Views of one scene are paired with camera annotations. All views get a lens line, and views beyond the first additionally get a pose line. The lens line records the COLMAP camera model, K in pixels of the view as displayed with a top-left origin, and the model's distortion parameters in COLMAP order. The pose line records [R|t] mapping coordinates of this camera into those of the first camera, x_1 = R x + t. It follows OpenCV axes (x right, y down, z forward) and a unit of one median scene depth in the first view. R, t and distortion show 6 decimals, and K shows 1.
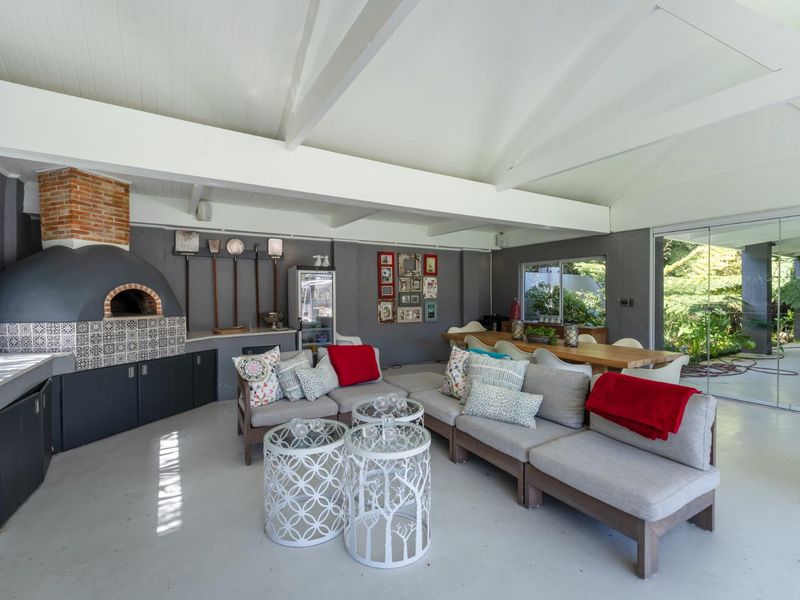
lens RADIAL K [[389.7, 0, 400.0], [0, 389.7, 300.0], [0, 0, 1]] dist [-0.000943, 0.000588]
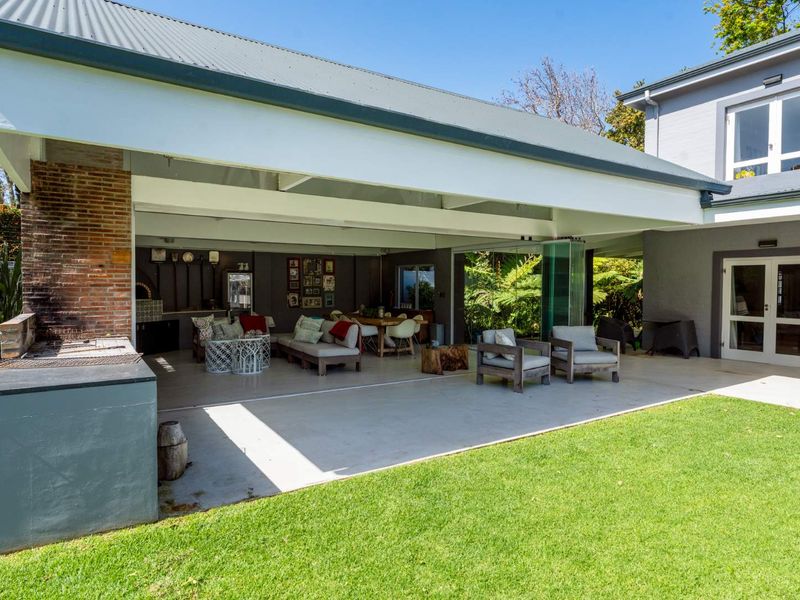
lens RADIAL K [[507.9, 0, 400.0], [0, 507.9, 300.0], [0, 0, 1]] dist [0.000799, 0.000183]
pose [[0.999612, 0.008344, 0.026560, 0.363495], [-0.008780, 0.999828, 0.016327, -0.004353], [-0.026420, -0.016554, 0.999514, -1.029701]]
